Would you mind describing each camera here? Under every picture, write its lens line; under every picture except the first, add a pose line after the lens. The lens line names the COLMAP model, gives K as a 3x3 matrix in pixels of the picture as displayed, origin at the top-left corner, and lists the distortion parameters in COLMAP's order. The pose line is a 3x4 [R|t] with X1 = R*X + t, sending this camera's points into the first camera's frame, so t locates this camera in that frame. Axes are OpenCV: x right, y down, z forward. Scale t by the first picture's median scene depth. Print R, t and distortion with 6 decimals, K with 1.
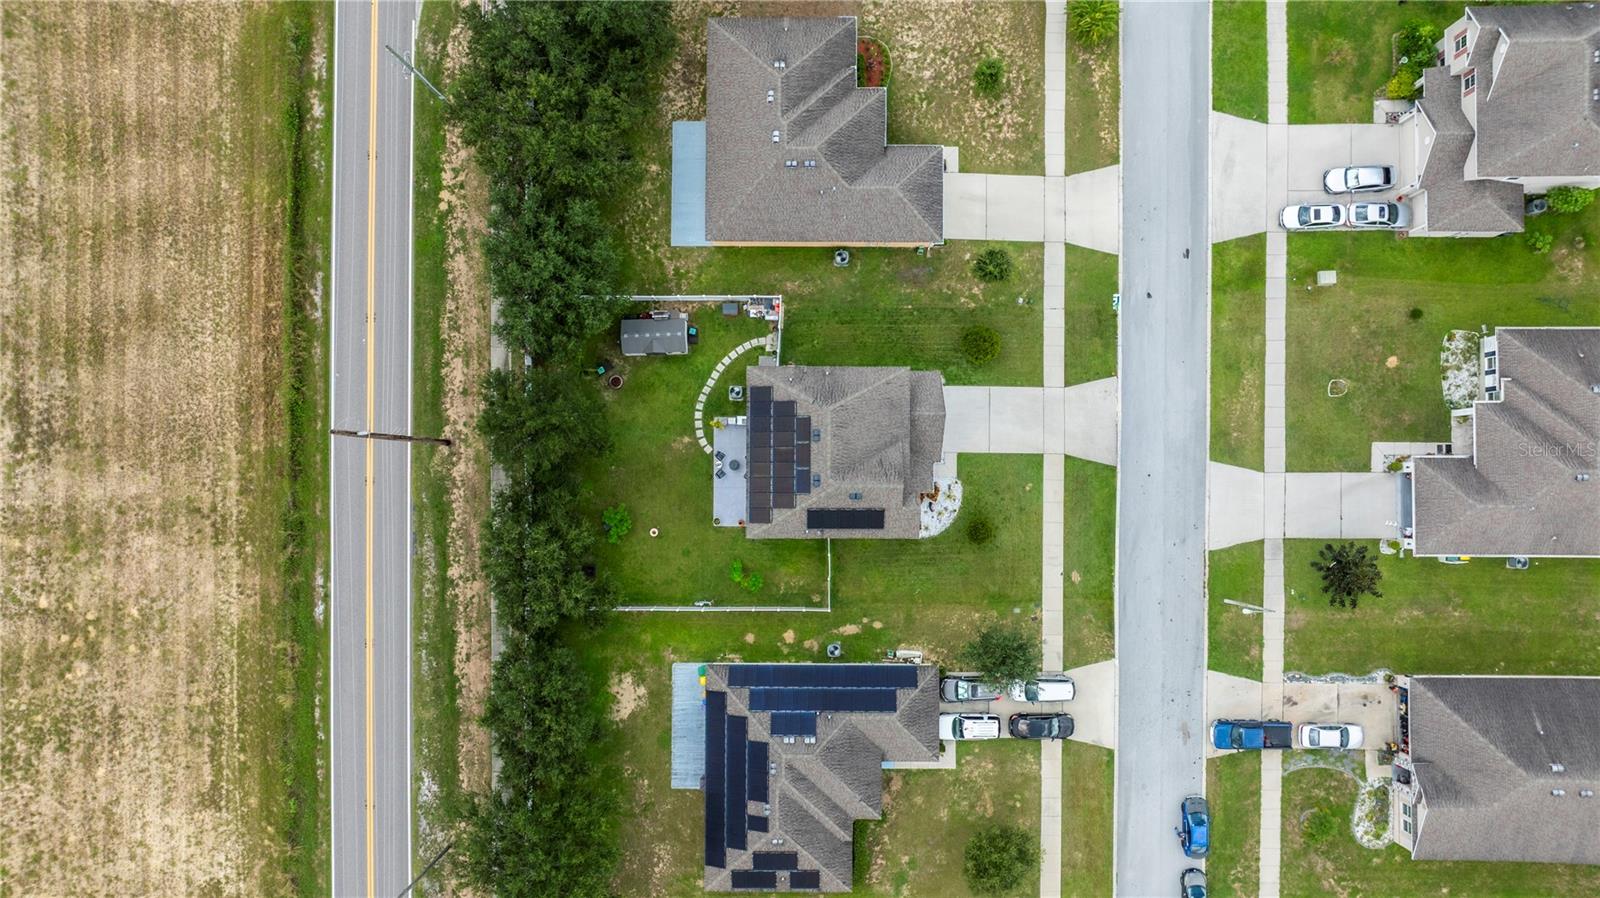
lens RADIAL K [[1126.1, 0, 810.0], [0, 1126.1, 453.0], [0, 0, 1]] dist [-0.028726, 0.028370]
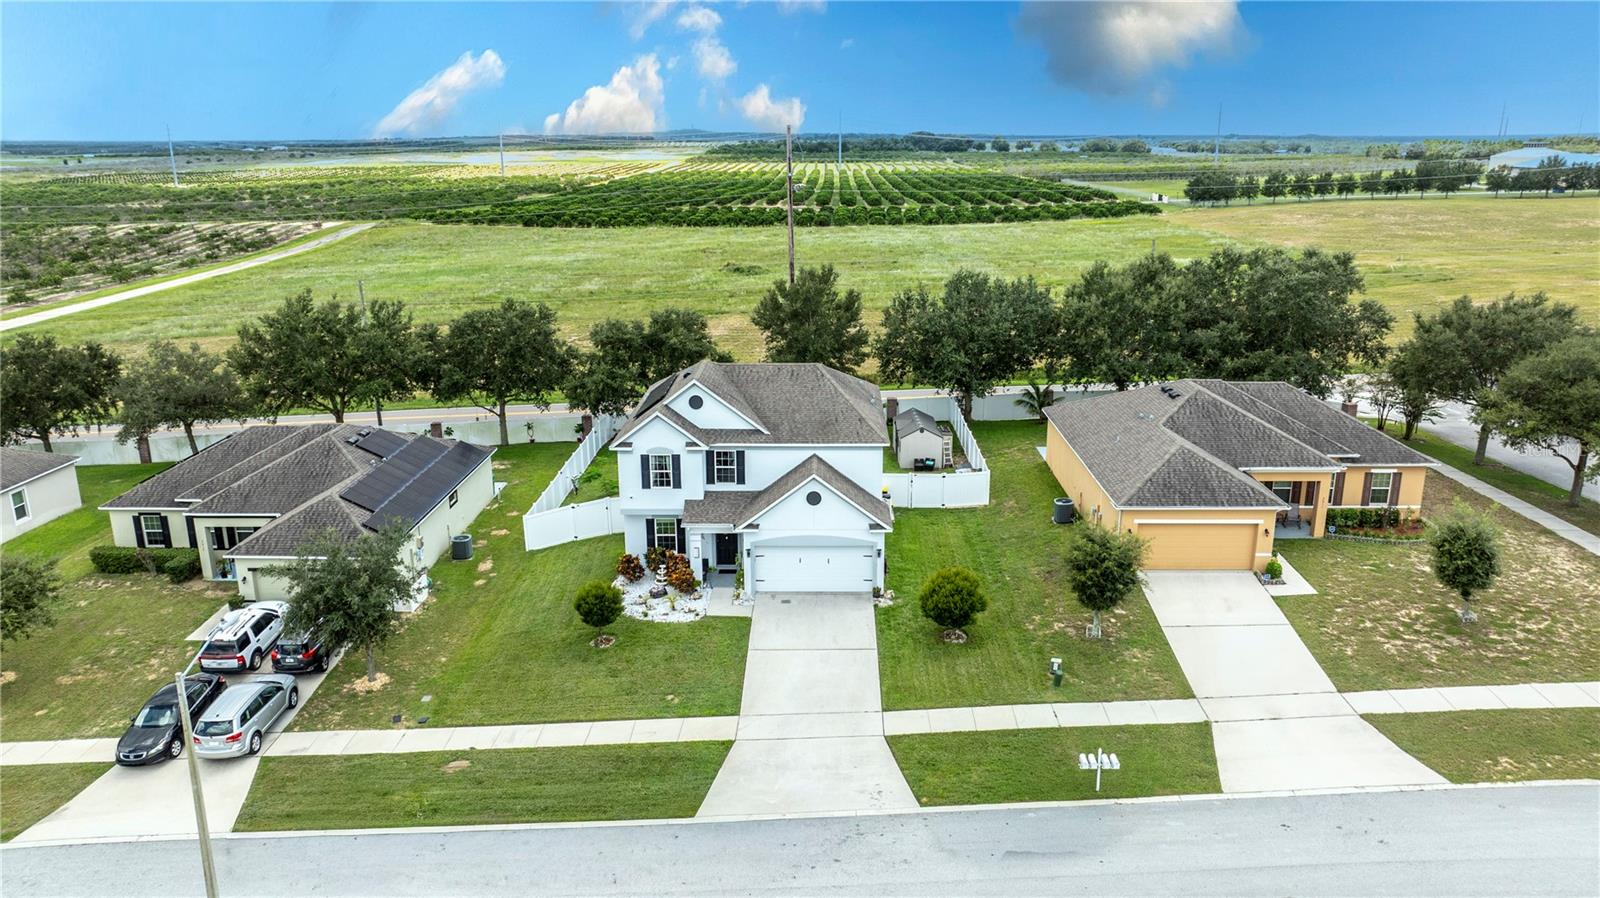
lens RADIAL K [[1126.1, 0, 801.8], [0, 1126.1, 450.6], [0, 0, 1]] dist [-0.028726, 0.028370]
pose [[-0.018271, 0.273397, -0.961728, 0.629593], [-0.999016, 0.033886, 0.028613, -0.042987], [0.040412, 0.961304, 0.272508, 0.771870]]
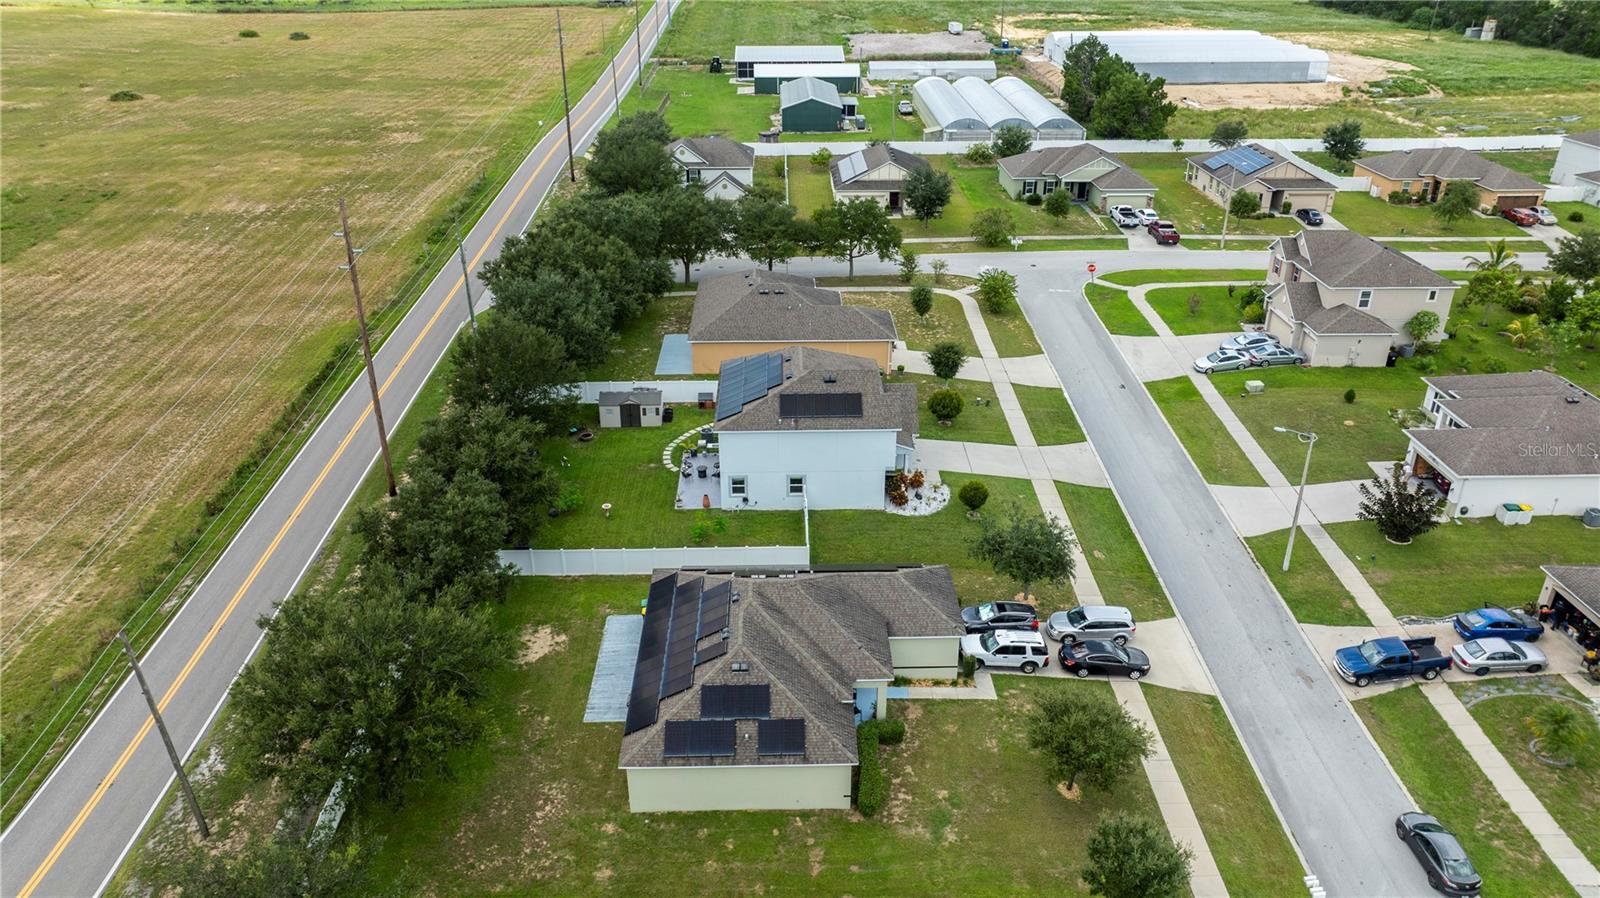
lens RADIAL K [[1126.1, 0, 806.7], [0, 1126.1, 452.3], [0, 0, 1]] dist [-0.028726, 0.028370]
pose [[0.999536, -0.012770, 0.027638, -0.005653], [0.030383, 0.476900, -0.878433, 0.815534], [-0.001963, 0.878865, 0.477066, 0.533482]]
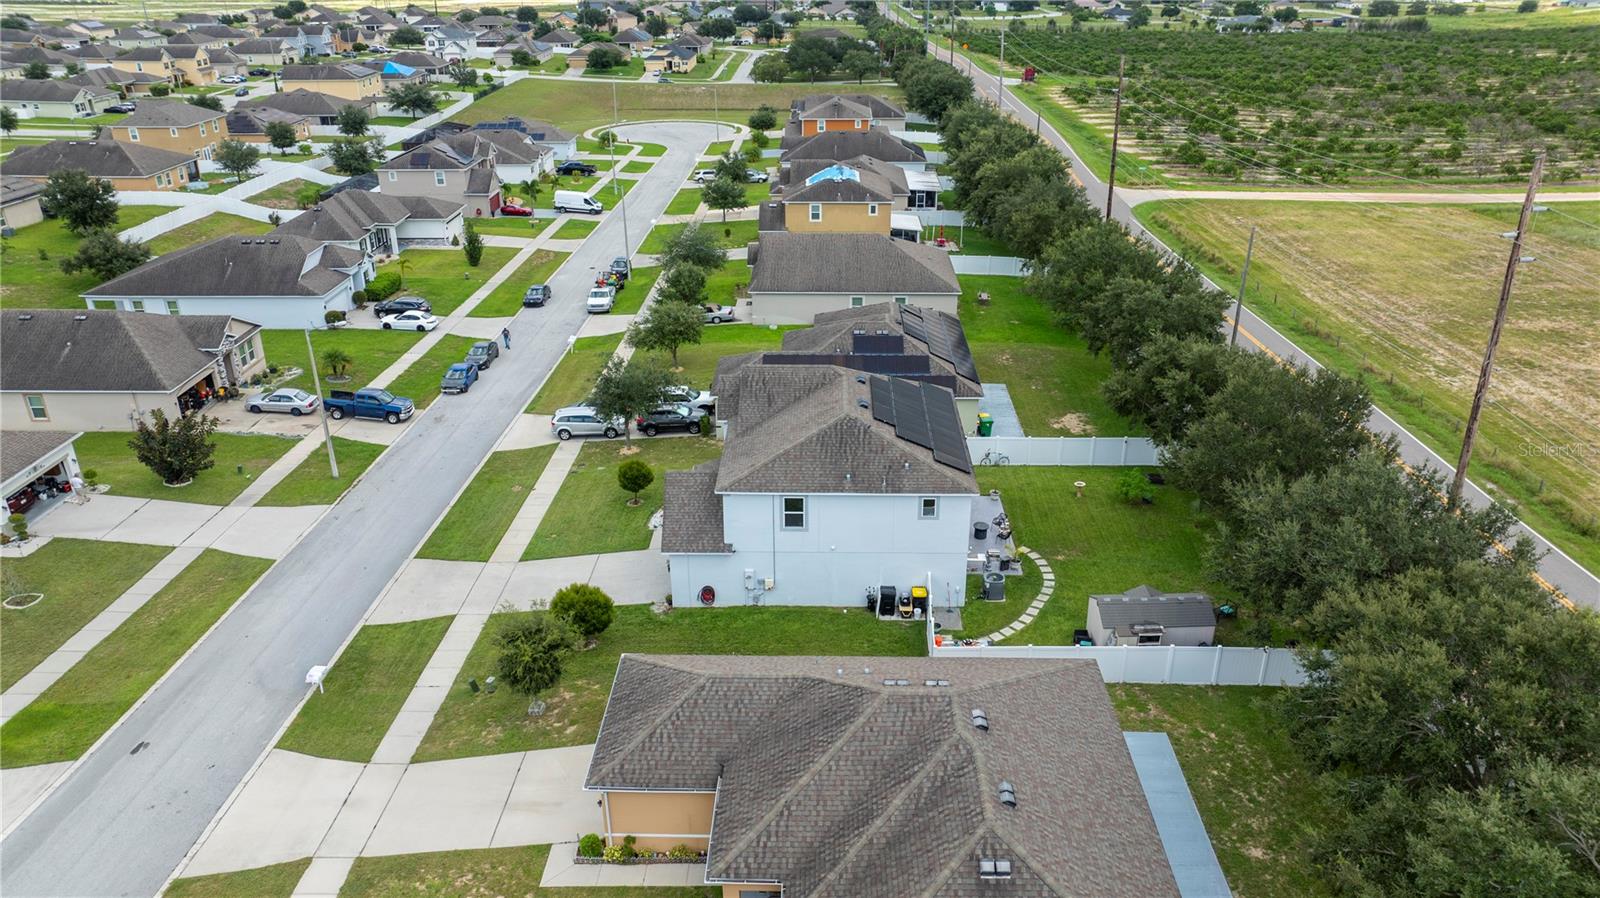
lens RADIAL K [[1126.1, 0, 801.2], [0, 1126.1, 444.6], [0, 0, 1]] dist [-0.028726, 0.028370]
pose [[-0.999782, -0.004115, 0.020451, 0.027009], [0.020463, -0.383939, 0.923132, -0.587025], [0.004054, 0.923349, 0.383939, 0.684076]]
